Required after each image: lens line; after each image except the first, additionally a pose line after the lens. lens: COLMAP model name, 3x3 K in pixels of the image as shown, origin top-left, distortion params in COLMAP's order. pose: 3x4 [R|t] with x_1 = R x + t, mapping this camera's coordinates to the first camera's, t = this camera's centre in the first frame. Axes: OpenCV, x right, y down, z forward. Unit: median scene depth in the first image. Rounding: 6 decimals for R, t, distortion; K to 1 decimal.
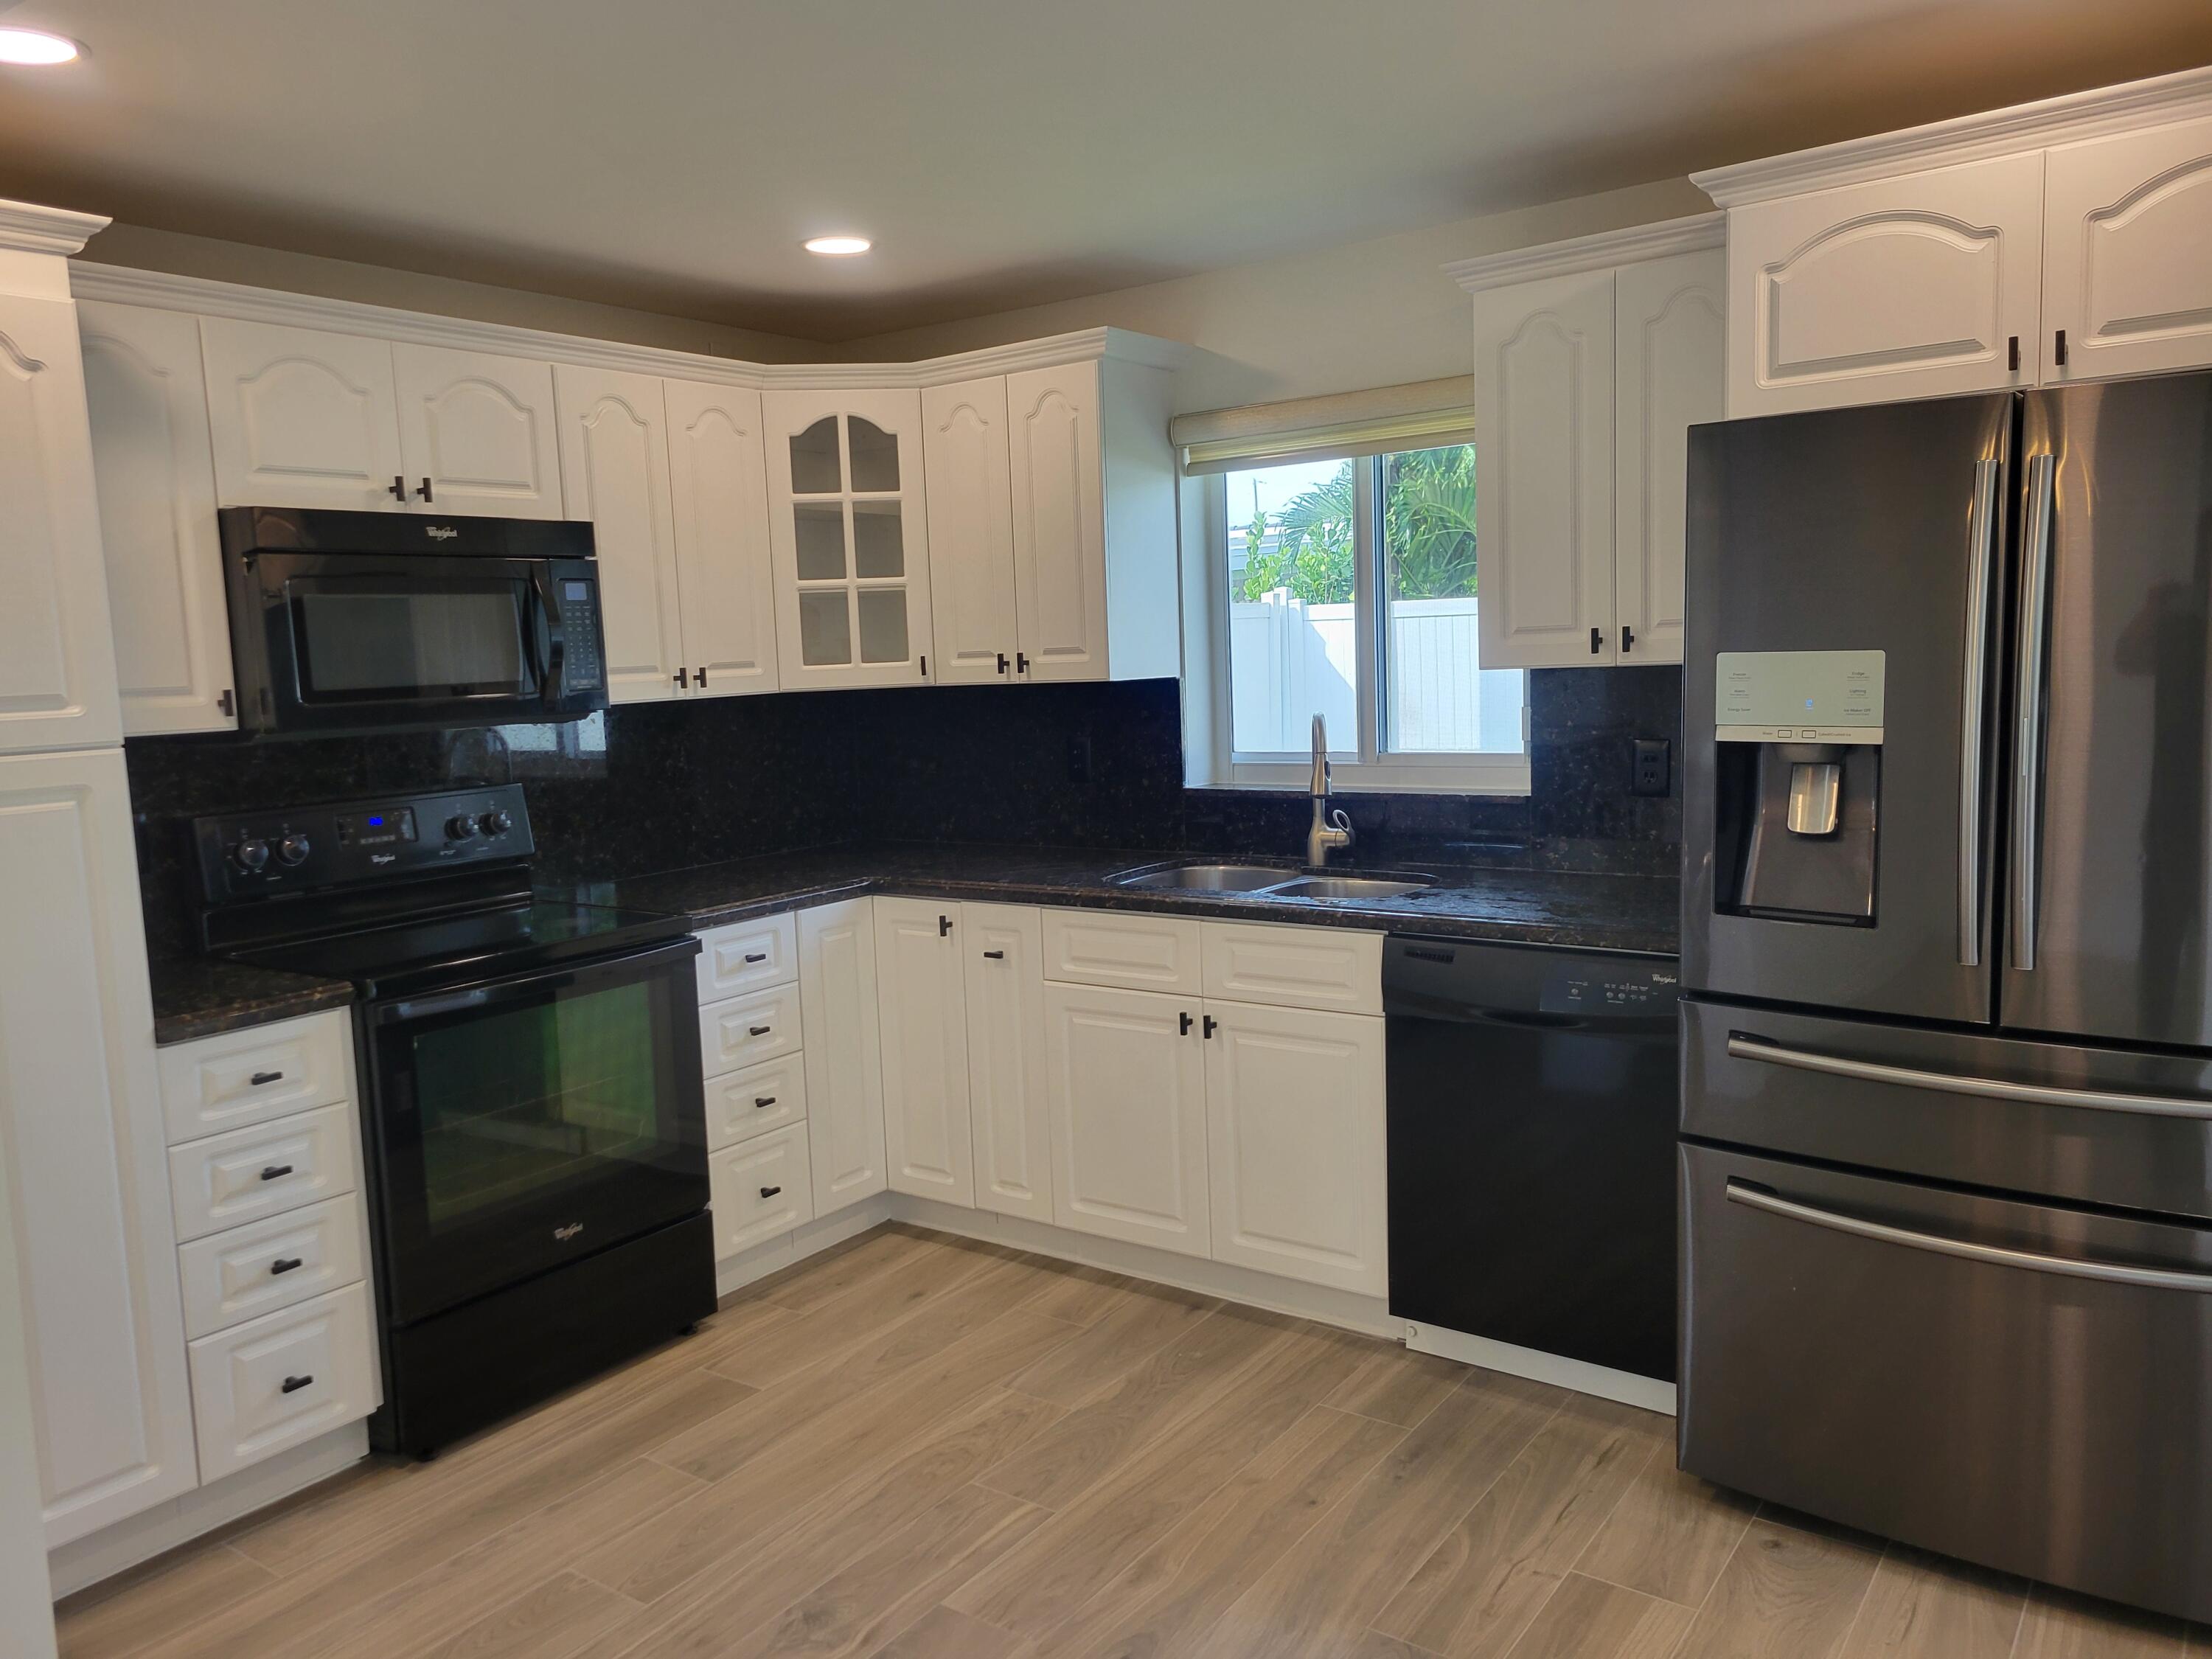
lens RADIAL K [[1662.4, 0, 1086.7], [0, 1662.4, 835.0], [0, 0, 1]] dist [0.048707, -0.006976]
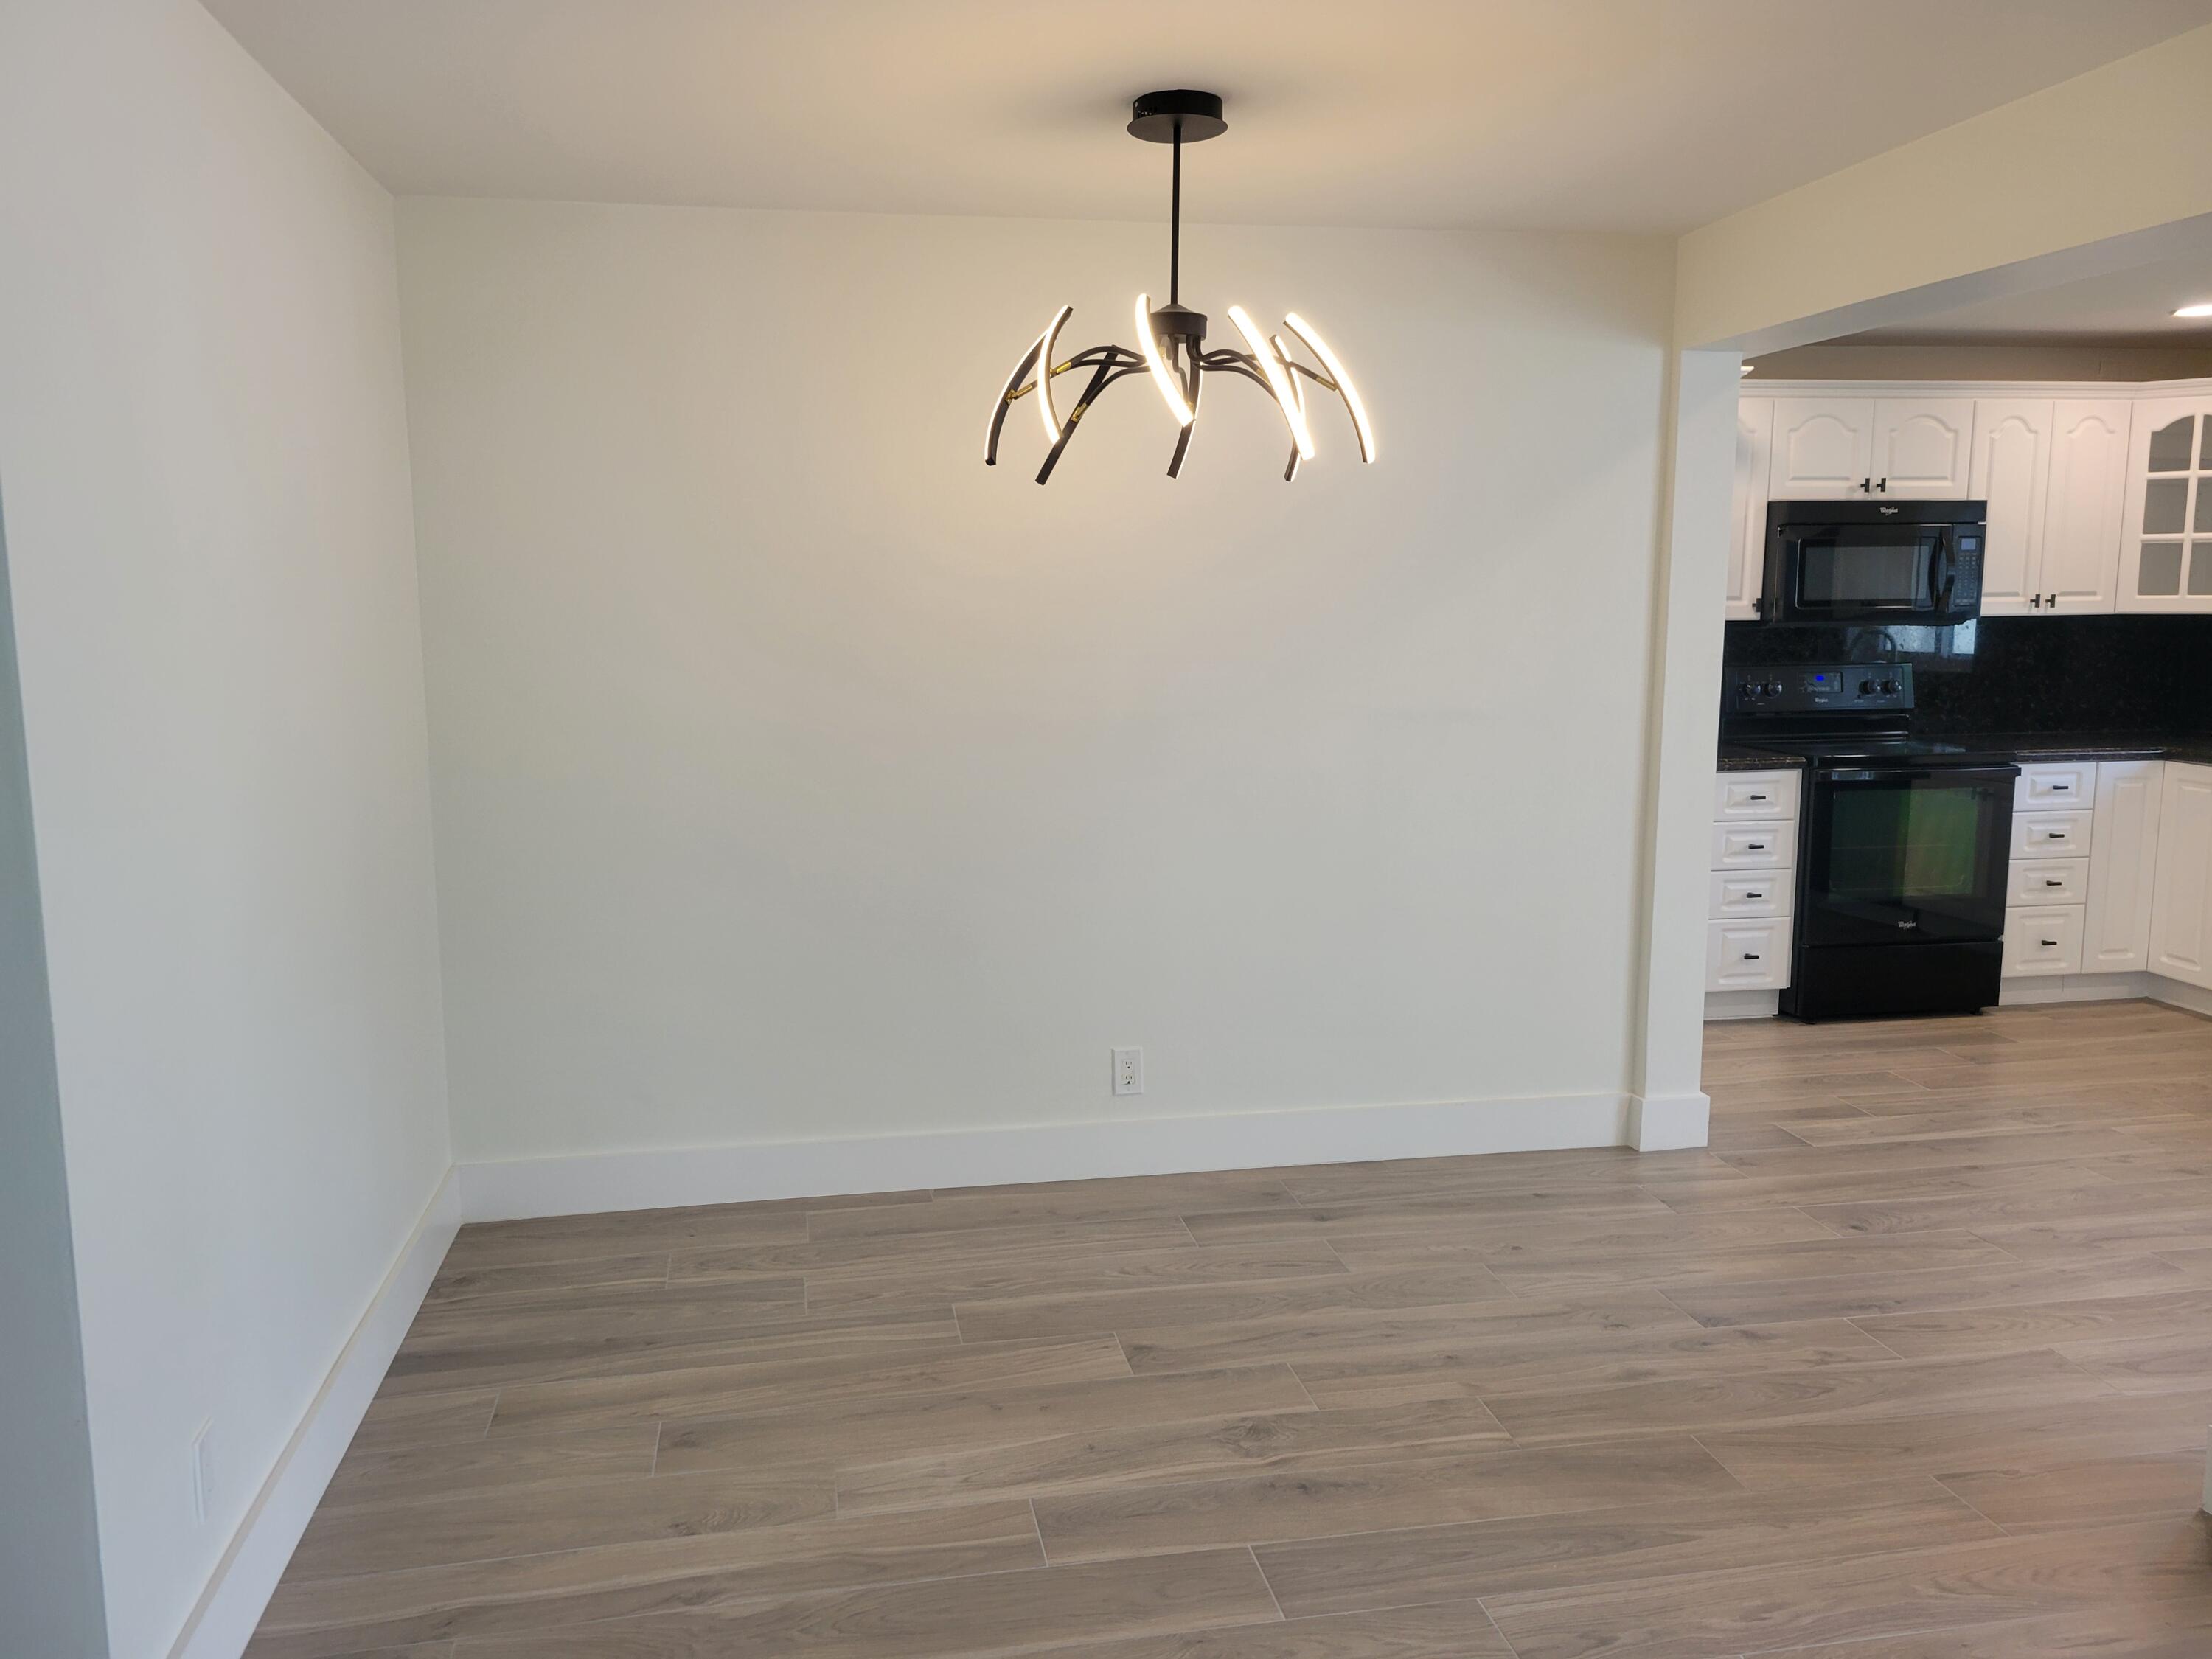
lens RADIAL K [[1643.3, 0, 1076.1], [0, 1643.3, 810.1], [0, 0, 1]] dist [0.046738, -0.030096]
pose [[0.710958, 0.131634, -0.690805, 0.209954], [-0.105009, 0.991183, 0.080798, 0.064867], [0.695350, 0.015097, 0.718512, -0.700371]]
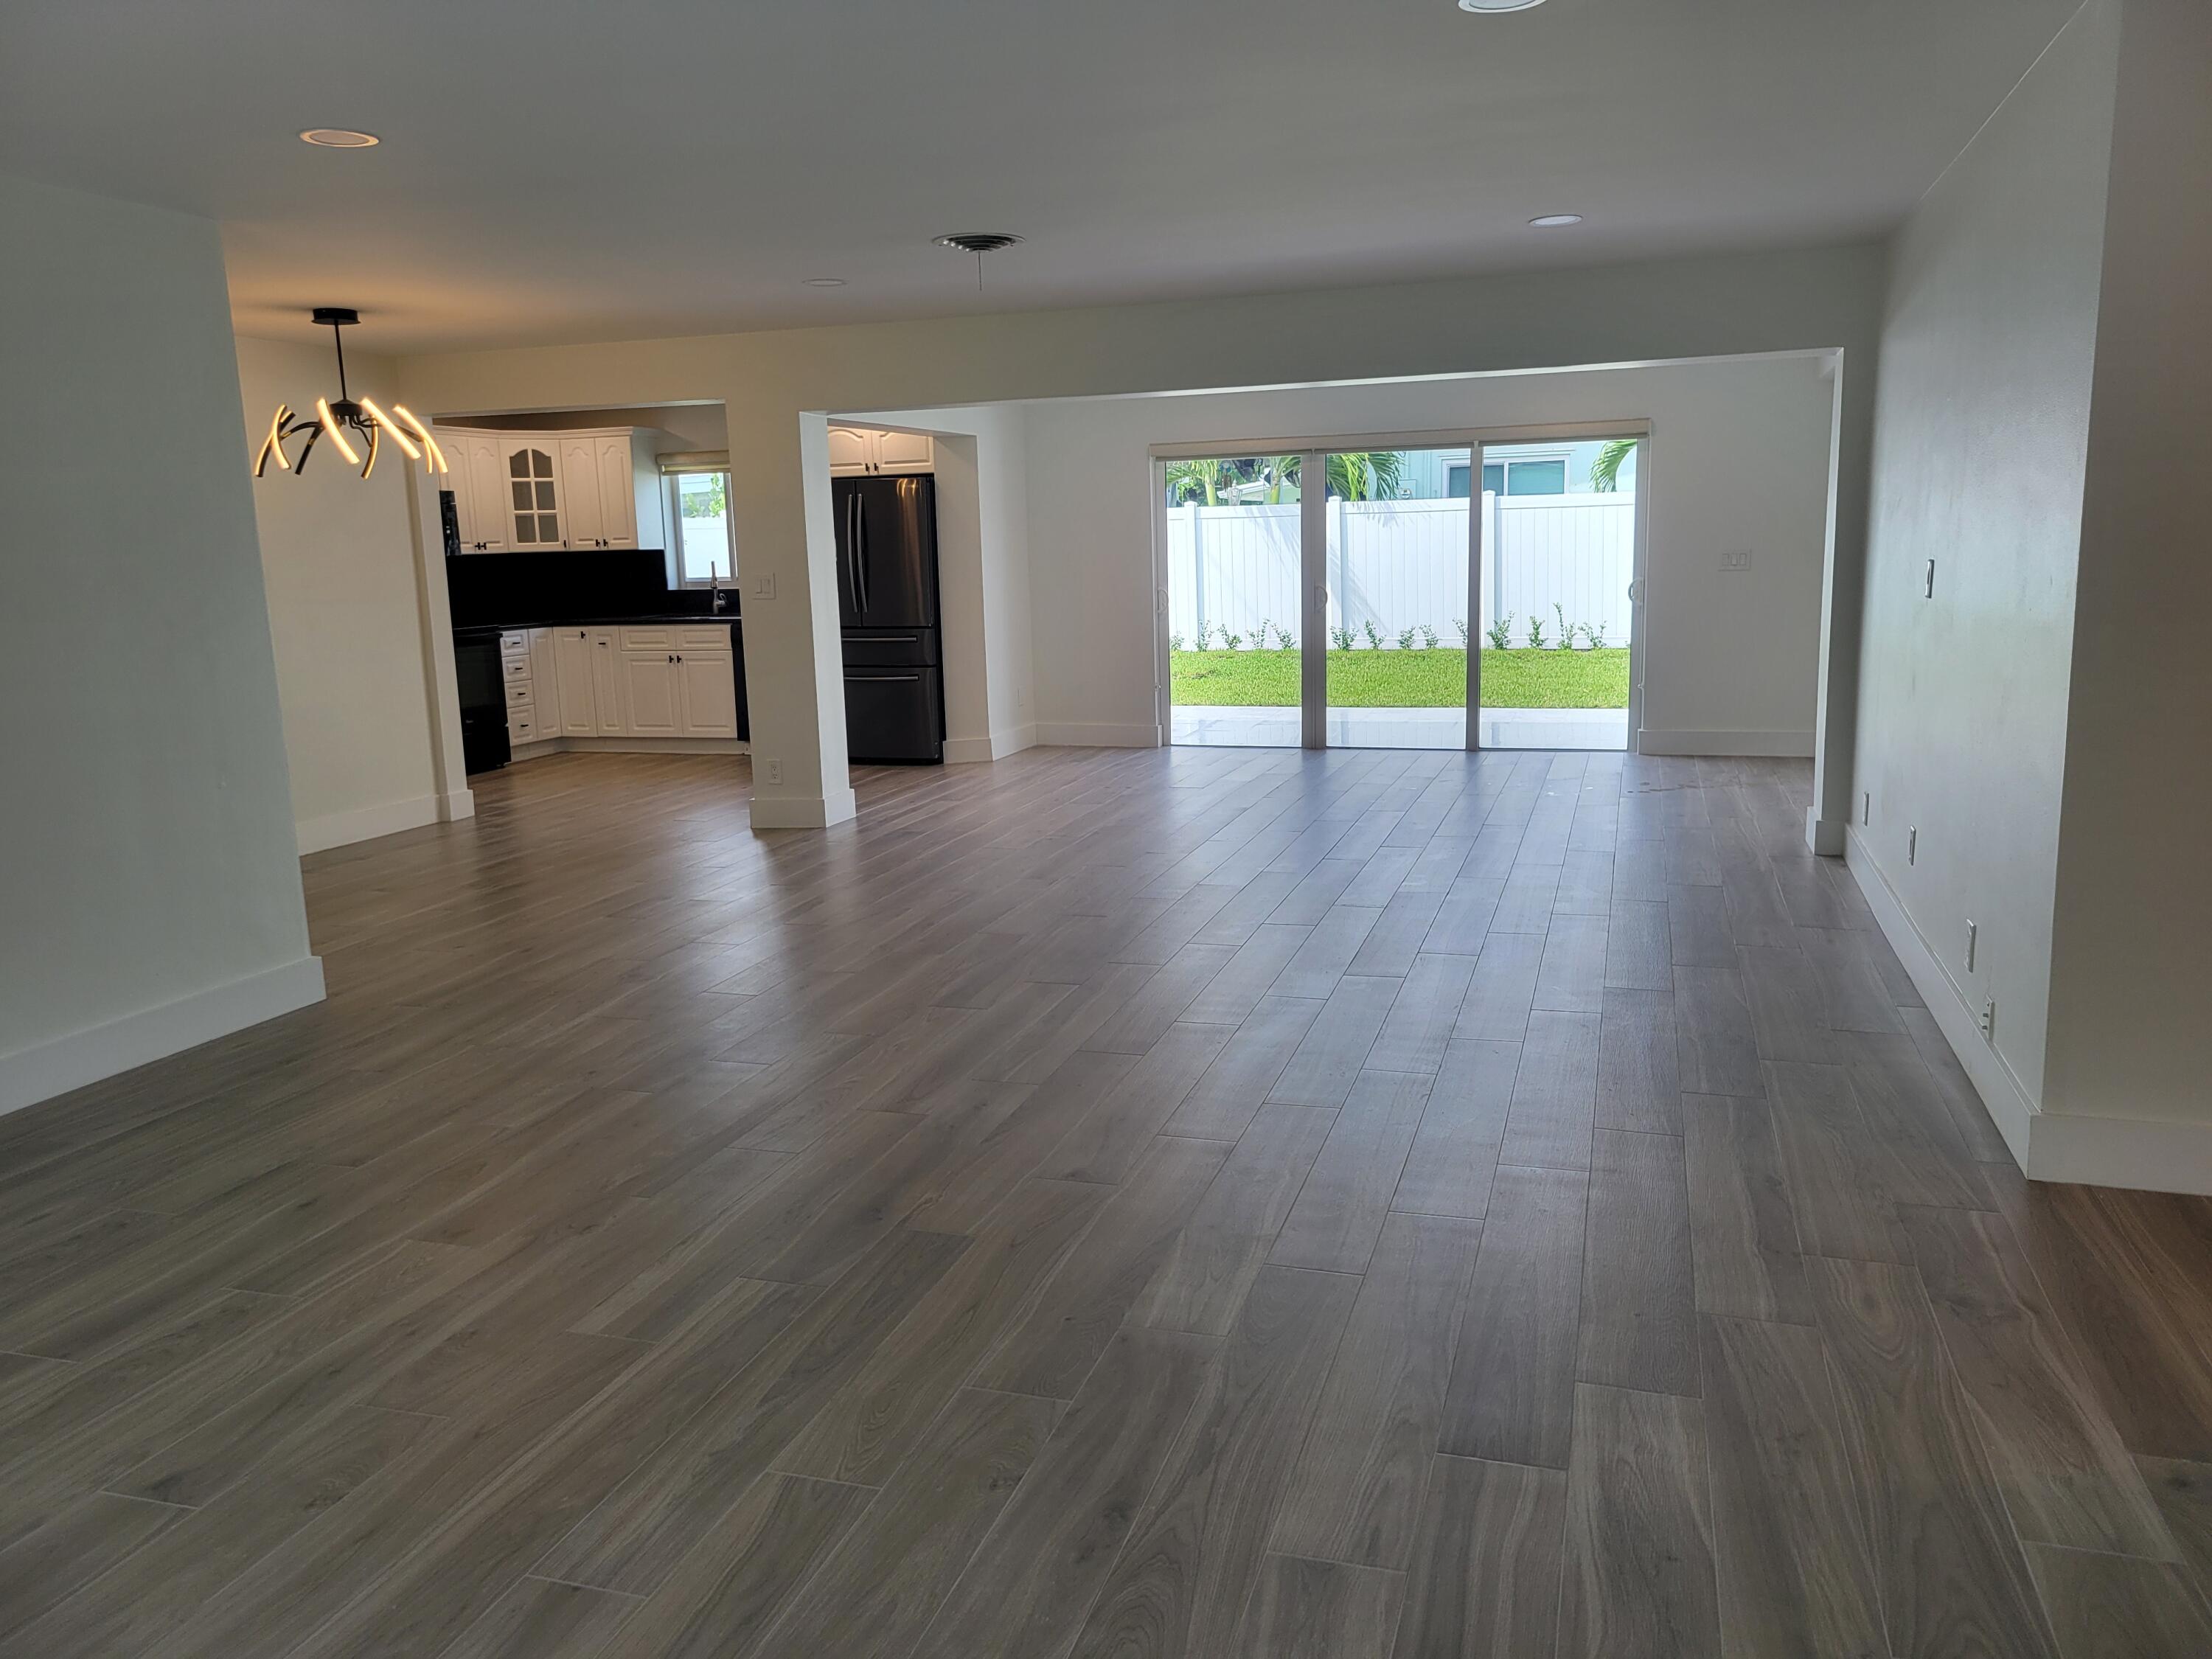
lens RADIAL K [[1662.4, 0, 1086.7], [0, 1662.4, 835.0], [0, 0, 1]] dist [0.048707, -0.006976]
pose [[0.954599, -0.040847, 0.295081, -0.123216], [0.025369, 0.998103, 0.056095, 0.265736], [-0.296813, -0.046063, 0.953824, -2.065362]]
